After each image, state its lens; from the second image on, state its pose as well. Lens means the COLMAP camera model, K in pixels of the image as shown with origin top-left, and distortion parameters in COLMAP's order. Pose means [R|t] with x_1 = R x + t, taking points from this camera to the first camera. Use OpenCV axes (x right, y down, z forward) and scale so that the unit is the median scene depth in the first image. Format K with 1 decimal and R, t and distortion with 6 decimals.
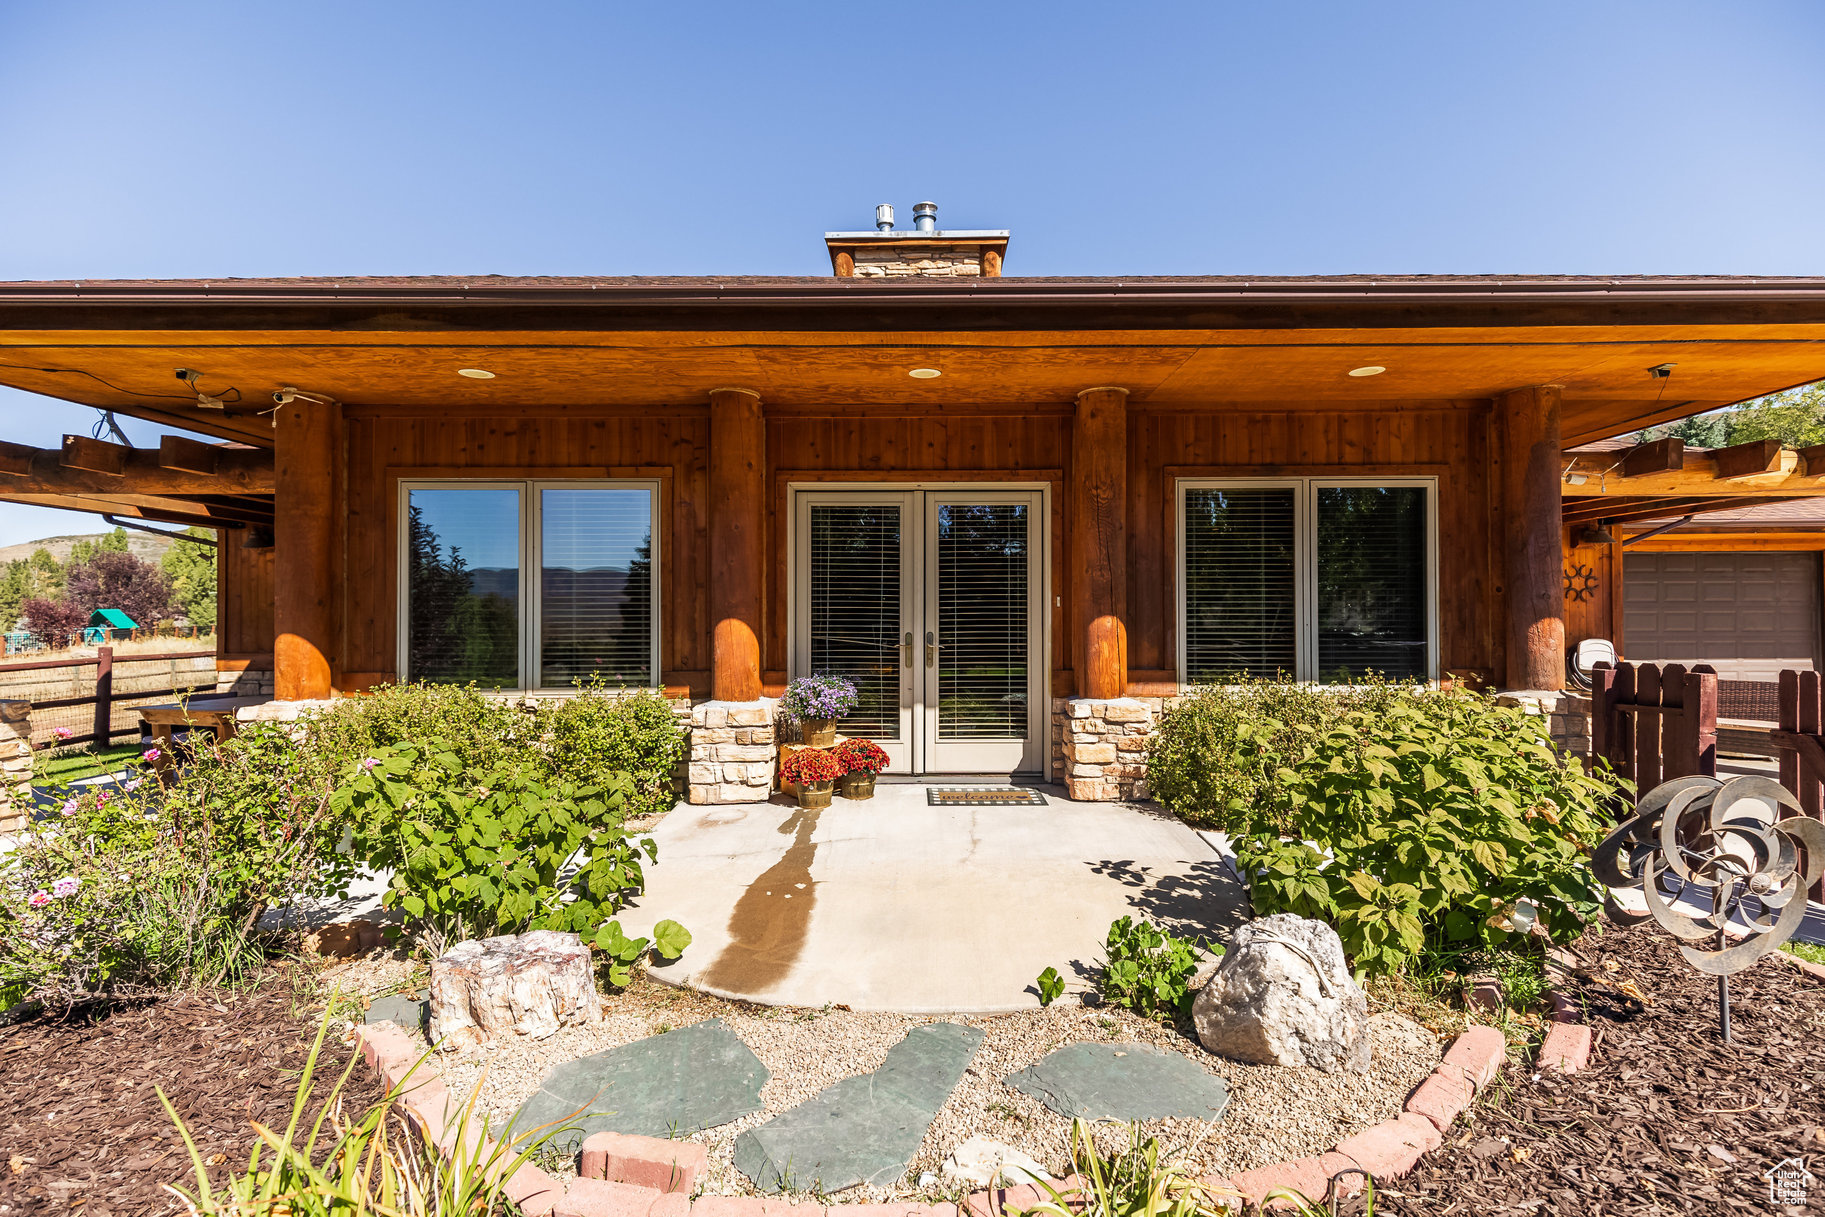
lens RADIAL K [[846.4, 0, 936.9], [0, 846.4, 591.3], [0, 0, 1]] dist [0.021854, -0.004987]
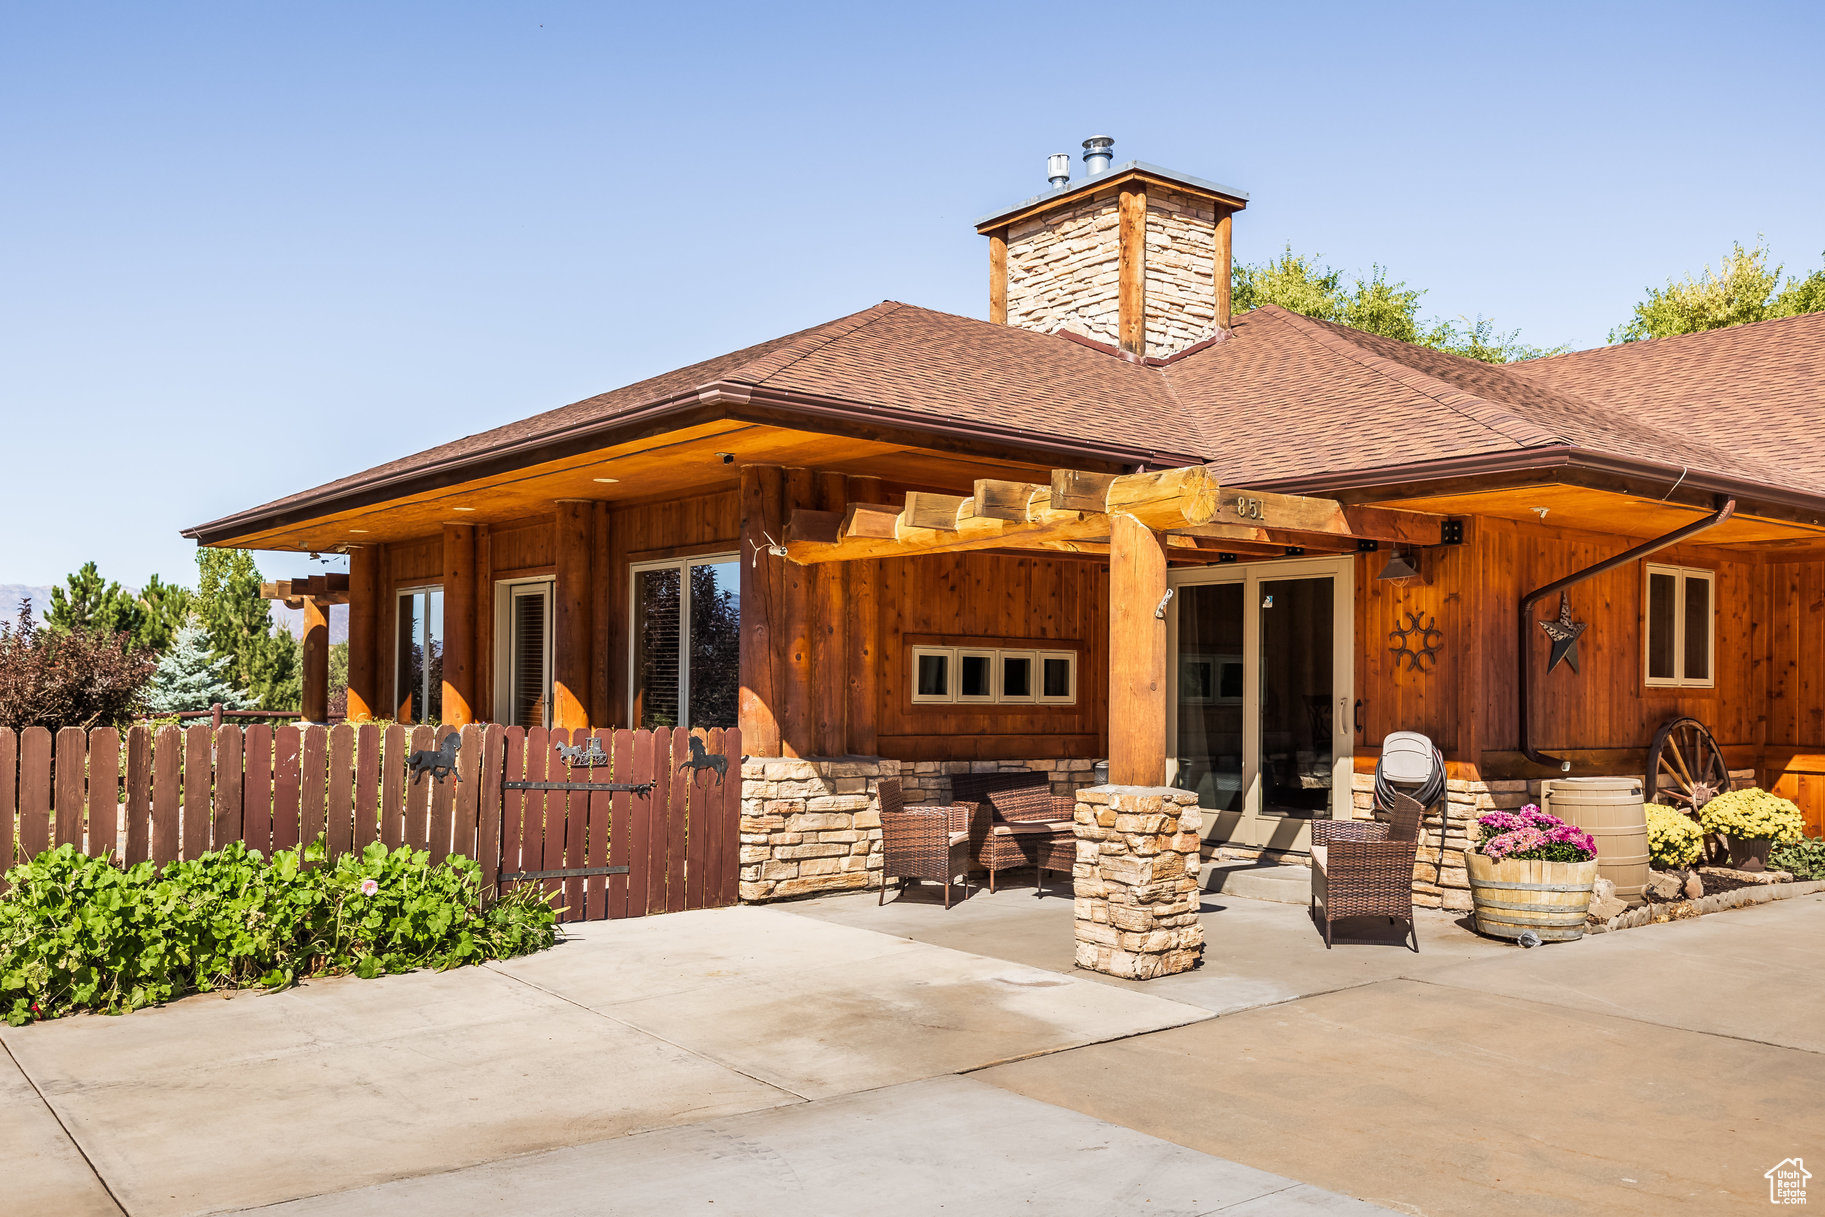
lens RADIAL K [[1525.0, 0, 806.8], [0, 1525.0, 661.8], [0, 0, 1]] dist [0.038797, -0.032923]
pose [[0.575252, 0.000617, -0.817976, 2.110649], [0.013469, 0.999857, 0.010227, -0.019125], [0.817865, -0.016900, 0.575162, 0.005676]]
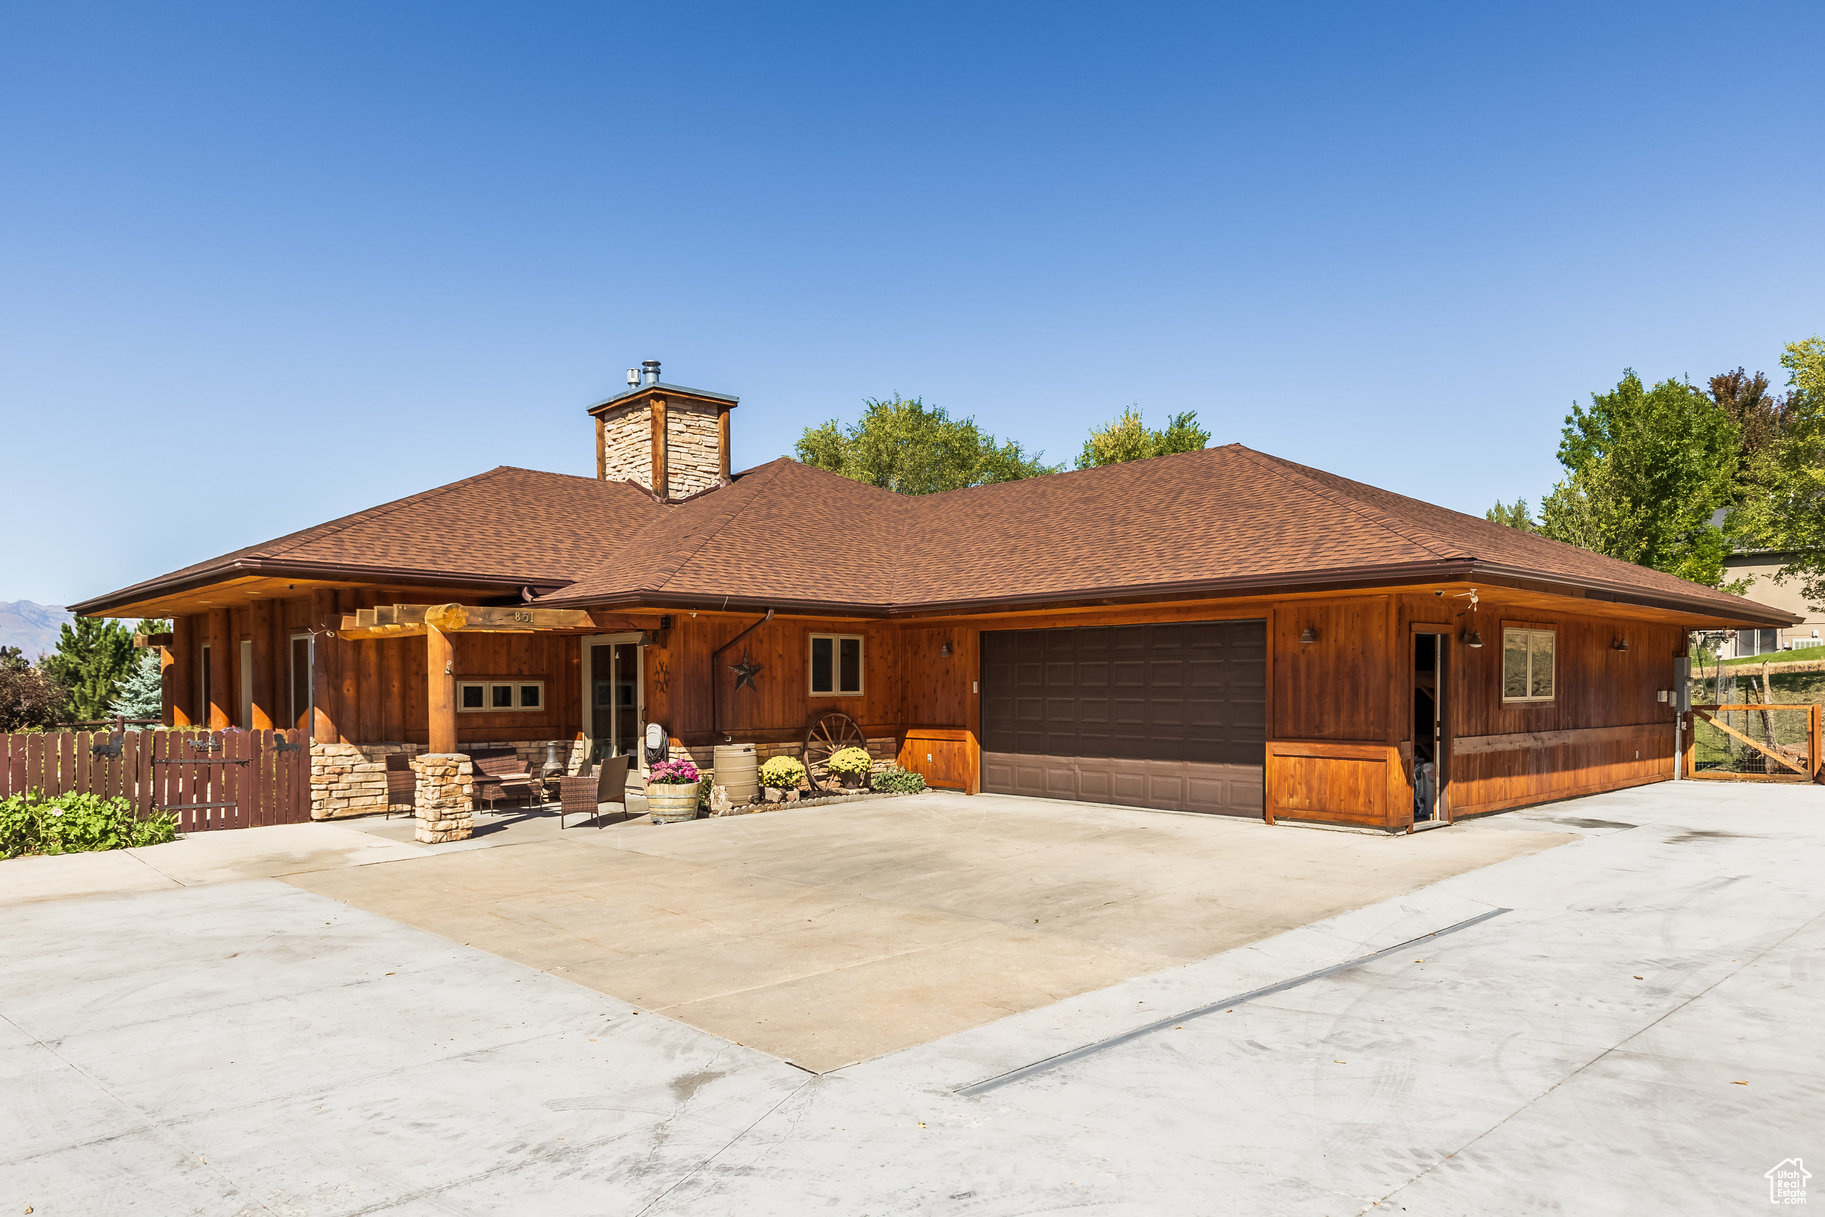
lens RADIAL K [[1240.3, 0, 897.3], [0, 1240.3, 684.5], [0, 0, 1]] dist [0.009757, -0.019589]
pose [[0.655992, 0.004402, -0.754755, 3.540160], [0.027873, 0.999160, 0.030054, -0.067867], [0.754253, -0.040753, 0.655318, 0.157981]]
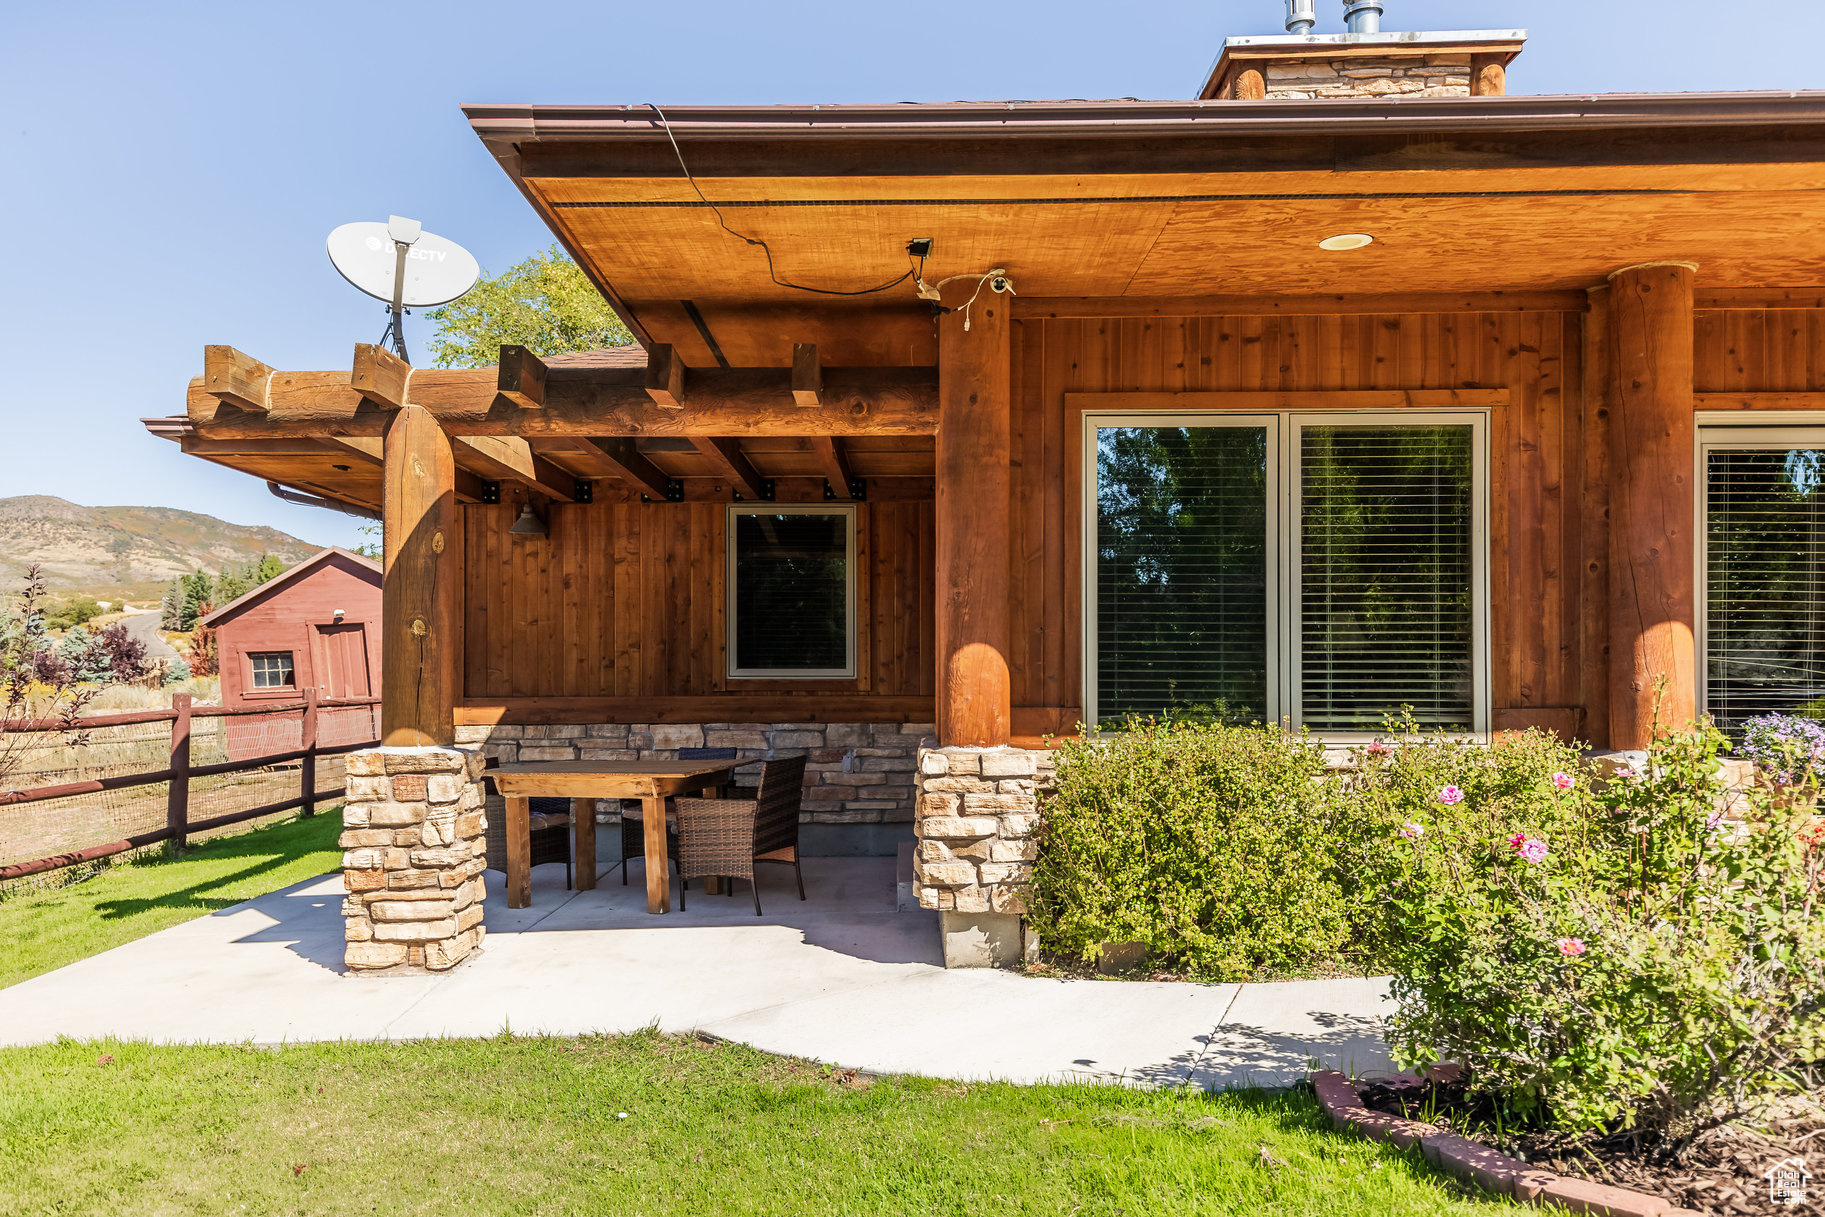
lens RADIAL K [[1388.0, 0, 891.3], [0, 1388.0, 625.8], [0, 0, 1]] dist [0.030414, 0.013591]
pose [[0.999809, 0.001574, -0.019475, -0.754098], [-0.001744, 0.999961, -0.008707, 0.041661], [0.019461, 0.008739, 0.999772, -0.061366]]
